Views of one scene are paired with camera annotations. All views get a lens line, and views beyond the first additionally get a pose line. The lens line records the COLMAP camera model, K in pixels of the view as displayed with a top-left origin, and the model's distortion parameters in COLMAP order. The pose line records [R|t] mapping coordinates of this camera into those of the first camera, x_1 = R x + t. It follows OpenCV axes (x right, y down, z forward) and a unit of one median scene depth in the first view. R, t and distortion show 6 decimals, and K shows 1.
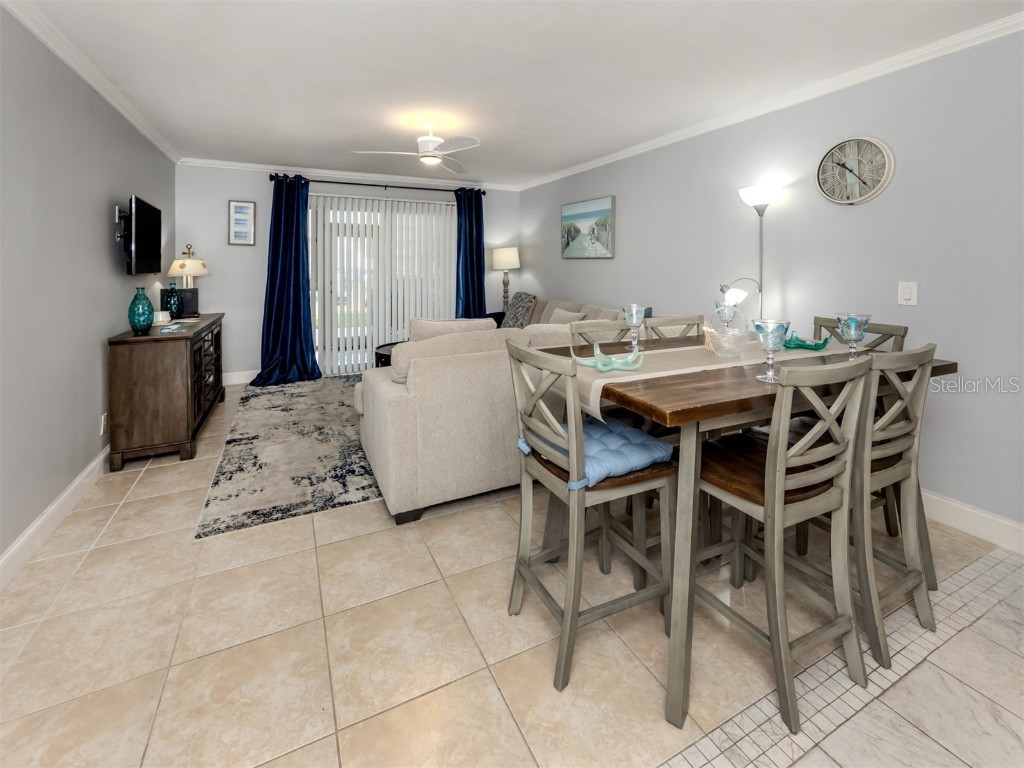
lens RADIAL K [[459.9, 0, 512.4], [0, 459.9, 259.0], [0, 0, 1]] dist [0.007073, -0.001485]
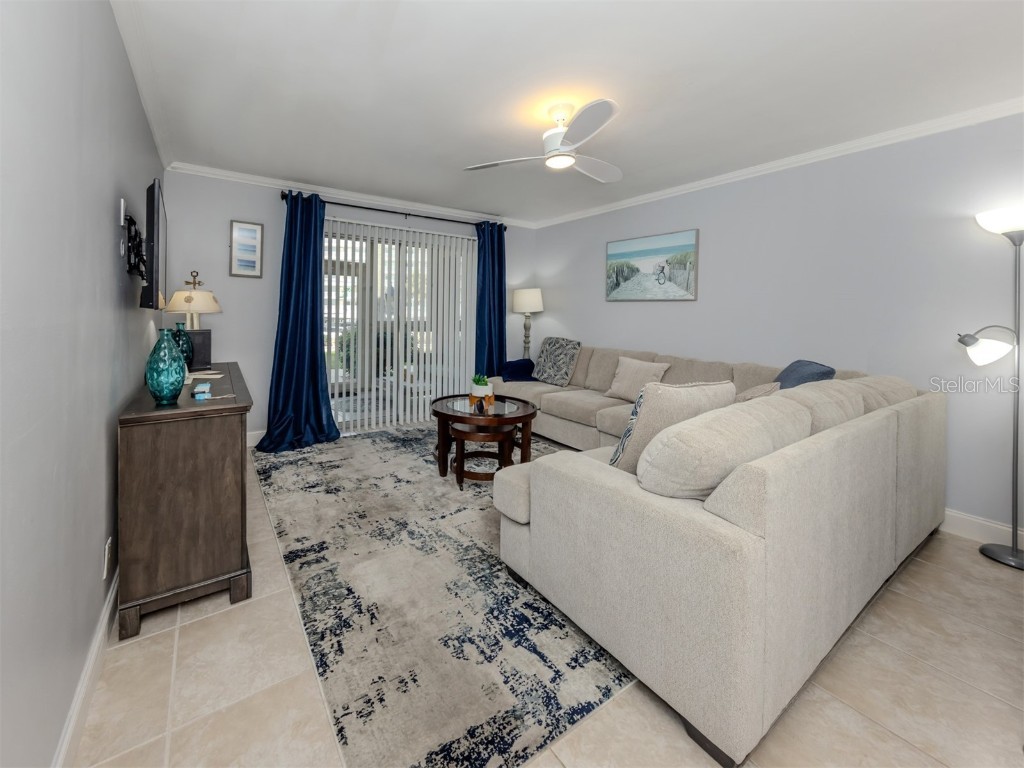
lens RADIAL K [[406.4, 0, 458.1], [0, 406.4, 311.5], [0, 0, 1]] dist [0.005220, -0.001157]
pose [[0.995415, 0.016349, 0.094239, -0.343397], [-0.017597, 0.999768, 0.012431, 0.019580], [-0.094014, -0.014033, 0.995472, 0.309850]]
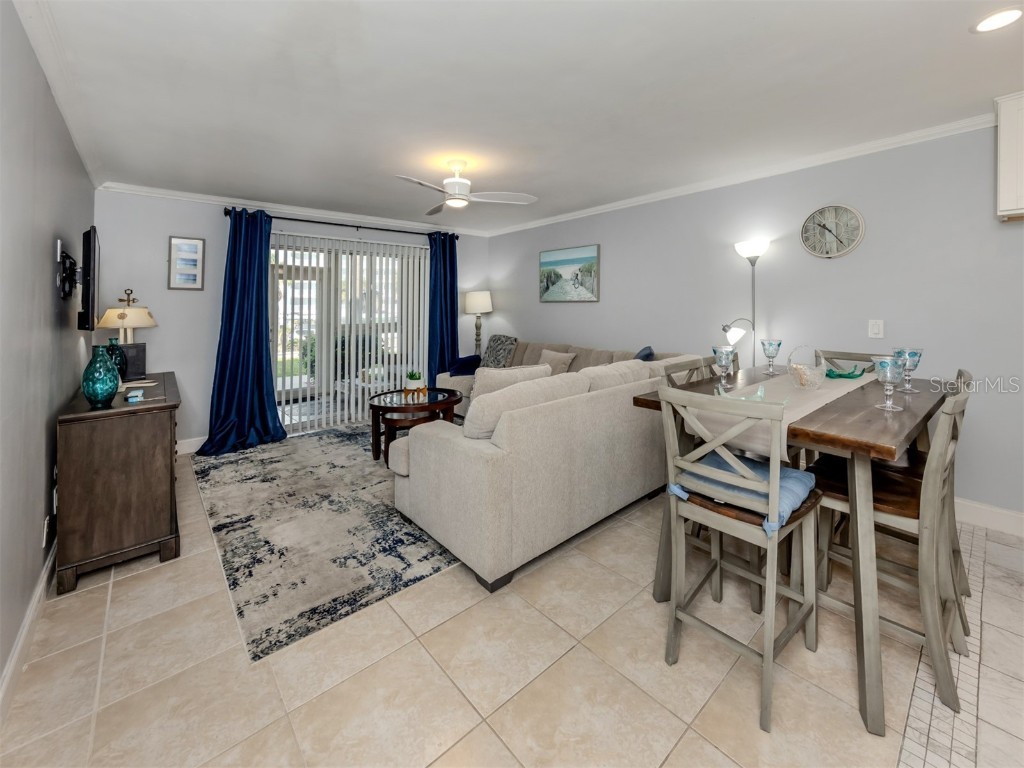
lens RADIAL K [[430.2, 0, 543.1], [0, 430.2, 290.1], [0, 0, 1]] dist [0.005026, -0.000491]
pose [[0.959905, 0.000392, 0.280324, -0.217143], [0.006689, 0.999682, -0.024304, -0.005983], [-0.280244, 0.025205, 0.959598, 0.067819]]
